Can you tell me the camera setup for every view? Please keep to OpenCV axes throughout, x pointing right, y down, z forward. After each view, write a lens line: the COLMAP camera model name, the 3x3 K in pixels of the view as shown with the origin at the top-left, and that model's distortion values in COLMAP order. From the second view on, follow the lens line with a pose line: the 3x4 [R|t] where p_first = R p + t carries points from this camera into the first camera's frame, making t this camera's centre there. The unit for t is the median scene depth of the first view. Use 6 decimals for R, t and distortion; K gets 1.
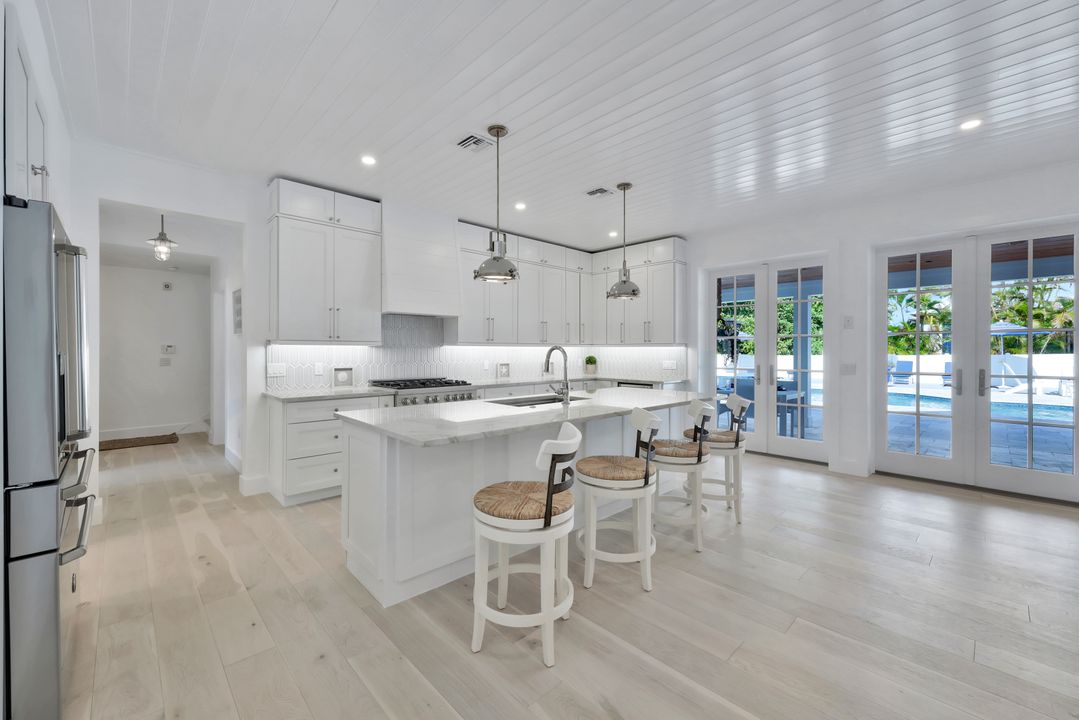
lens RADIAL K [[439.6, 0, 536.2], [0, 439.6, 351.3], [0, 0, 1]] dist [0.000549, -0.000677]
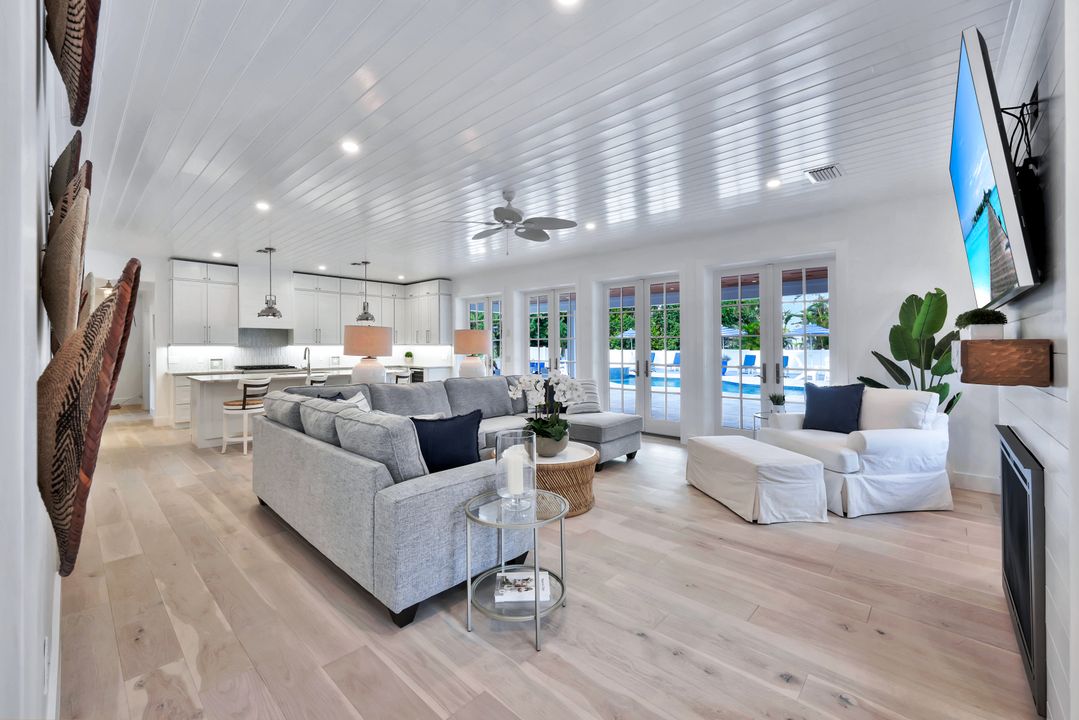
lens RADIAL K [[441.3, 0, 540.6], [0, 441.3, 343.5], [0, 0, 1]] dist [0.001151, 0.000119]
pose [[0.997845, -0.001013, 0.065607, 0.528908], [0.001470, 0.999975, -0.006928, -0.007064], [-0.065598, 0.007009, 0.997822, -0.609809]]
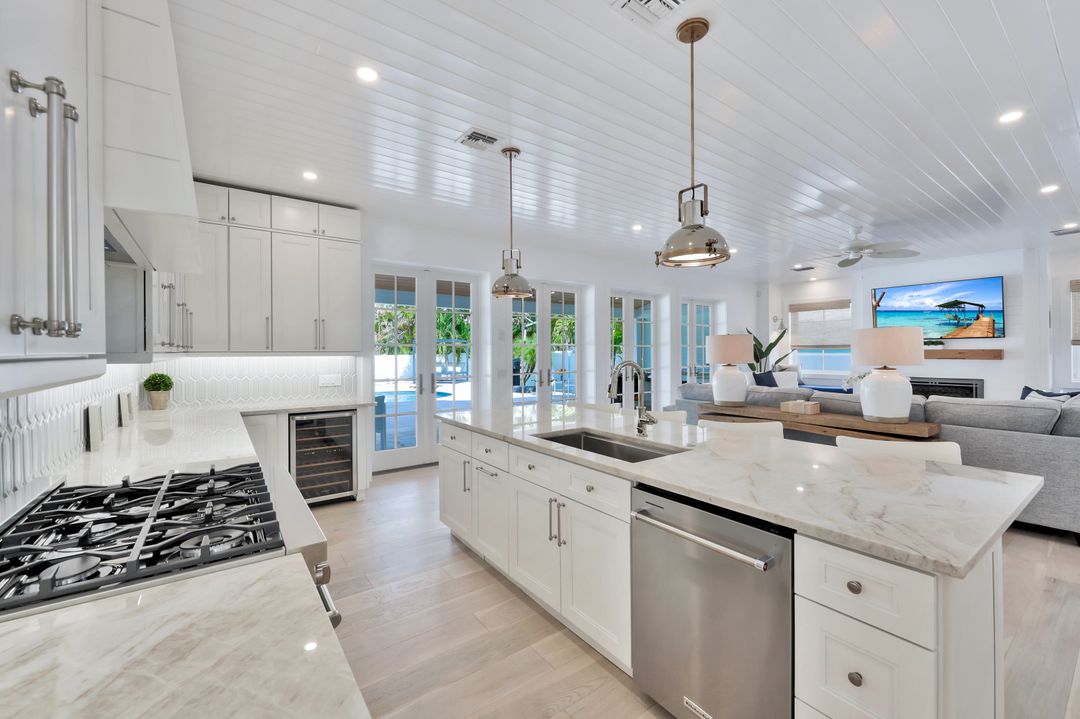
lens RADIAL K [[440.0, 0, 536.7], [0, 440.0, 350.8], [0, 0, 1]] dist [0.000549, -0.000677]
pose [[0.130361, -0.001523, 0.991465, -0.361551], [0.006299, 0.999980, 0.000708, -0.016127], [-0.991447, 0.006153, 0.130368, 0.543584]]
